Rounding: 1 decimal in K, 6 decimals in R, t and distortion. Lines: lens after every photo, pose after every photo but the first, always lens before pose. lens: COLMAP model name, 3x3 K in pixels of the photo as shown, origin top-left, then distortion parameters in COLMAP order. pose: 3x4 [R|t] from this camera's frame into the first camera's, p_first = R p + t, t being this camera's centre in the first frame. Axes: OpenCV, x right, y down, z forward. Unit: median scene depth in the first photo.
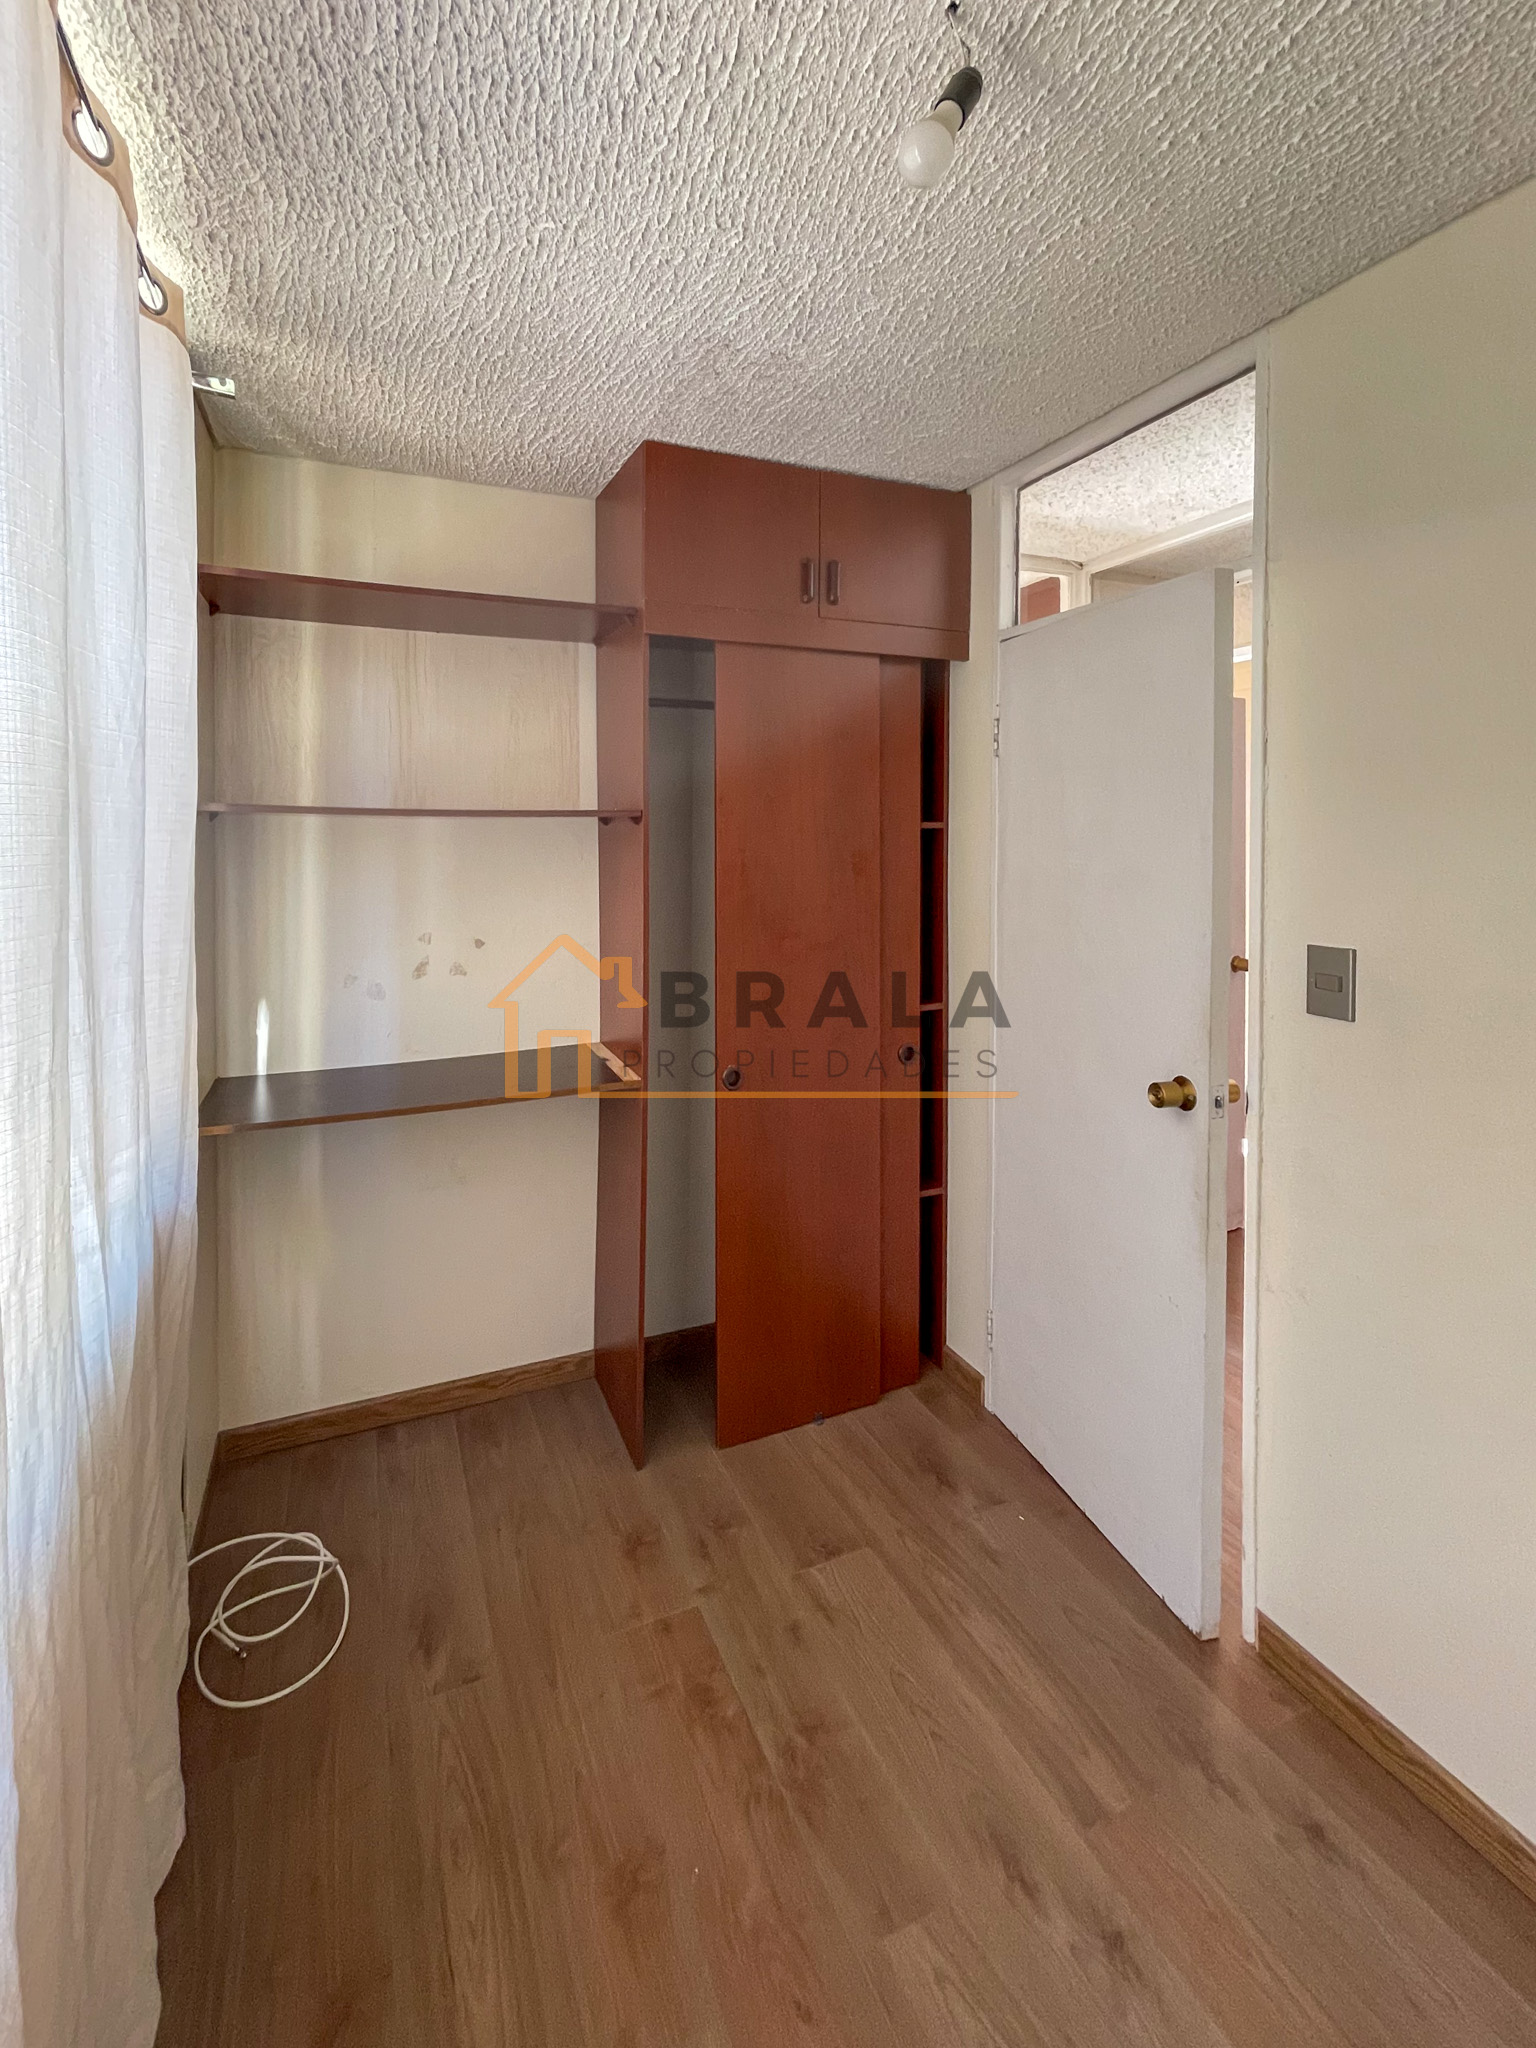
lens RADIAL K [[877.8, 0, 768.3], [0, 877.8, 874.3], [0, 0, 1]] dist [0.000909, 0.000960]
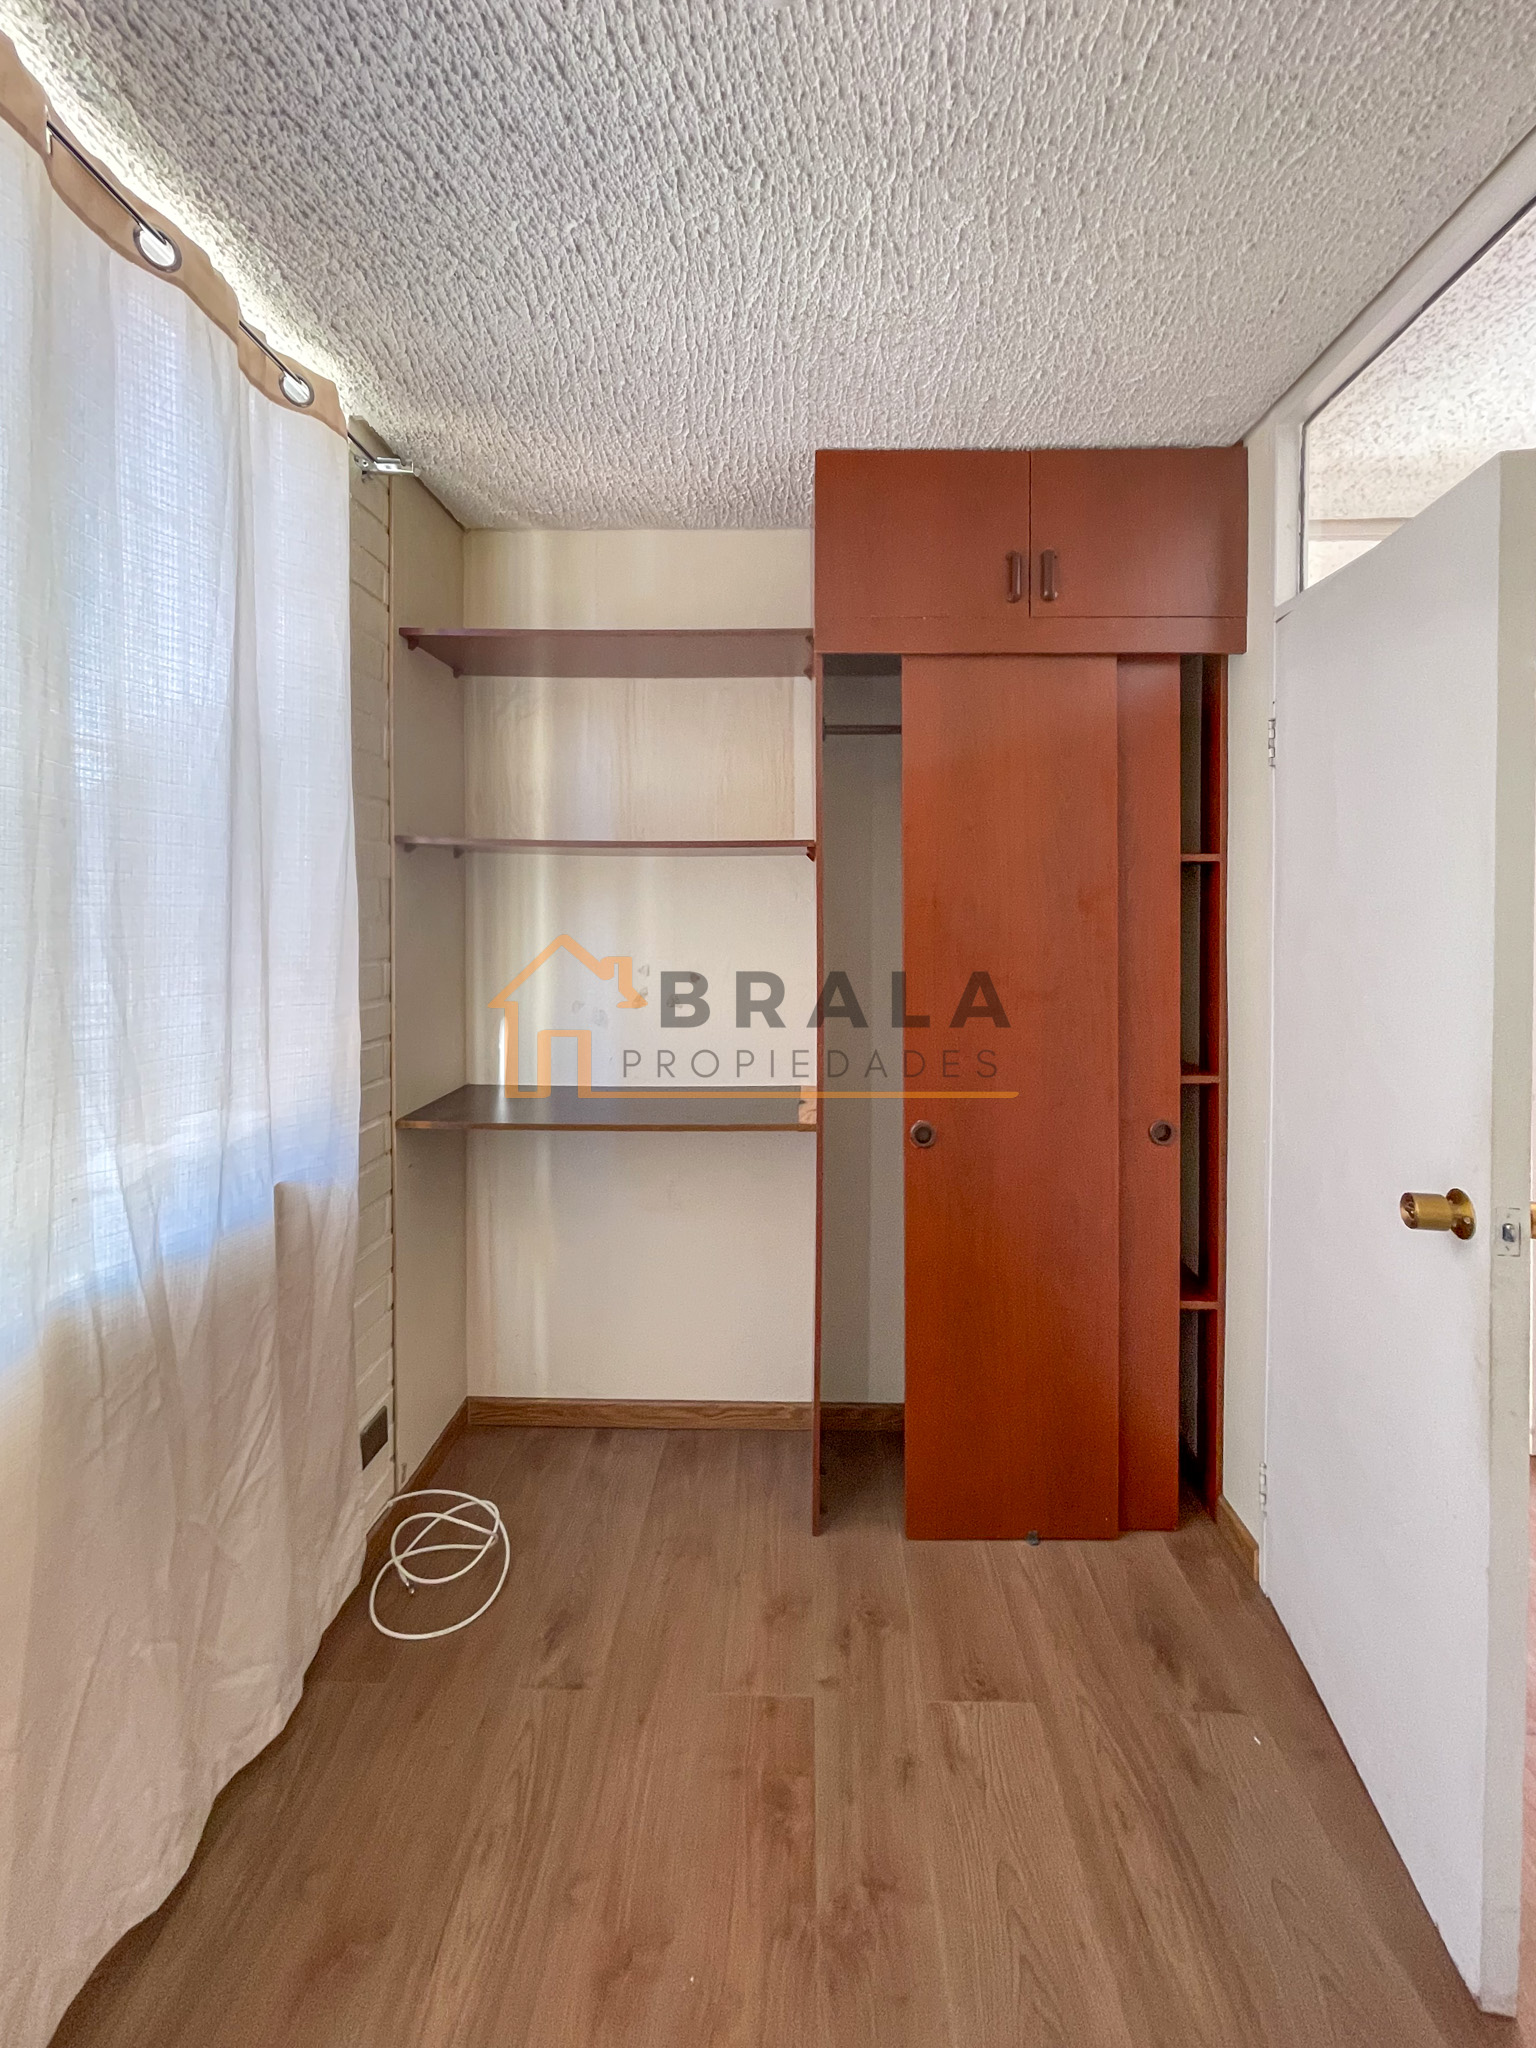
lens RADIAL K [[884.0, 0, 766.8], [0, 884.0, 925.3], [0, 0, 1]] dist [-0.000219, -0.000251]
pose [[0.916379, 0.013664, -0.400078, 0.179997], [-0.017512, 0.999829, -0.005964, 0.024374], [0.399928, 0.012471, 0.916462, 0.095711]]
